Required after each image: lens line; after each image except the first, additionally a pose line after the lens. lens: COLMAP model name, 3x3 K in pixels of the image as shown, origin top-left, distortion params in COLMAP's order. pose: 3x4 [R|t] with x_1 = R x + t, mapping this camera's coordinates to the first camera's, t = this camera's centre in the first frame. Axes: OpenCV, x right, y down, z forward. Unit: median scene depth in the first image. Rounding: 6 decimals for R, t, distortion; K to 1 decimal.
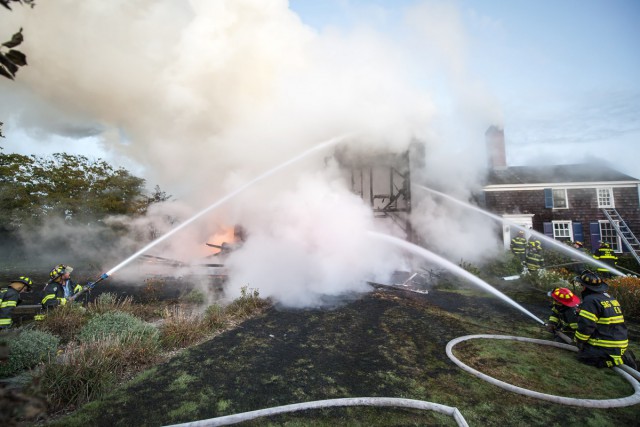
lens RADIAL K [[276.8, 0, 319.1], [0, 276.8, 213.5], [0, 0, 1]] dist [-0.016830, 0.000435]
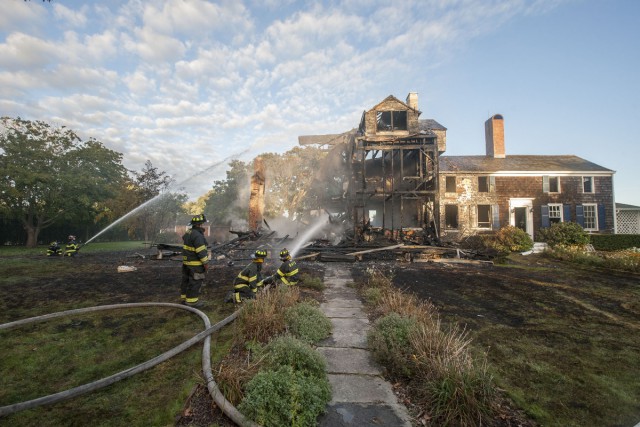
lens RADIAL K [[268.9, 0, 318.9], [0, 268.9, 215.6], [0, 0, 1]] dist [-0.003679, -0.000965]
pose [[0.983819, -0.001248, 0.179160, -0.316477], [-0.012656, 0.996994, 0.076443, 0.002315], [-0.178717, -0.077474, 0.980846, 0.048783]]
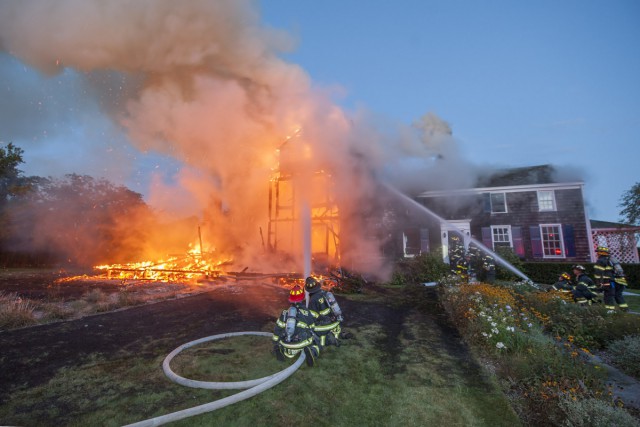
lens RADIAL K [[276.8, 0, 317.8], [0, 276.8, 208.5], [0, 0, 1]] dist [-0.016830, 0.000435]
pose [[0.994626, -0.026900, -0.099978, 0.338114], [0.022759, 0.998845, -0.042327, -0.007217], [0.101001, 0.039824, 0.994089, -0.044789]]
